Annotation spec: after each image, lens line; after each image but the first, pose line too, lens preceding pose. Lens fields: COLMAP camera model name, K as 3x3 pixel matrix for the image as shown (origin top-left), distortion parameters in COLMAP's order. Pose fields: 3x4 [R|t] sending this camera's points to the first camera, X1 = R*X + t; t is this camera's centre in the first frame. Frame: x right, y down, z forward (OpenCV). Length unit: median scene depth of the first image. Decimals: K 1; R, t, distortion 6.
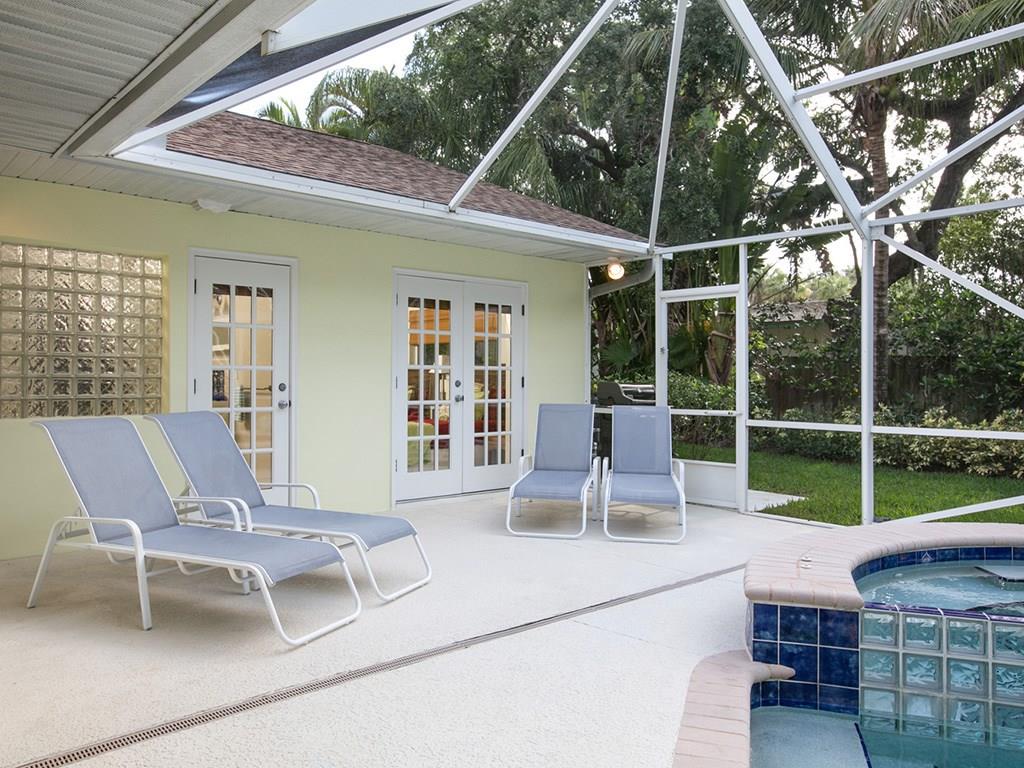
lens RADIAL K [[786.3, 0, 510.8], [0, 786.3, 381.6], [0, 0, 1]] dist [-0.008246, 0.000625]
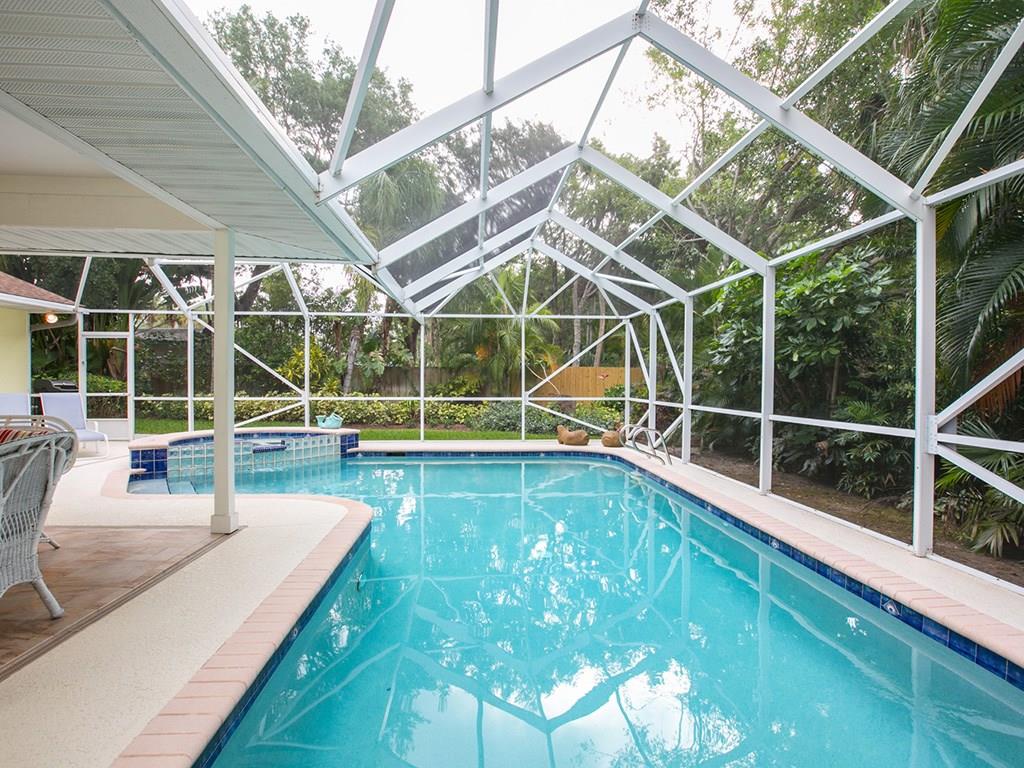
lens RADIAL K [[521.5, 0, 513.6], [0, 521.5, 378.1], [0, 0, 1]] dist [-0.035317, 0.007234]
pose [[0.608073, 0.000014, 0.793881, -0.154173], [0.000020, 1.000000, -0.000033, -0.001184], [-0.793881, 0.000036, 0.608073, -0.583656]]
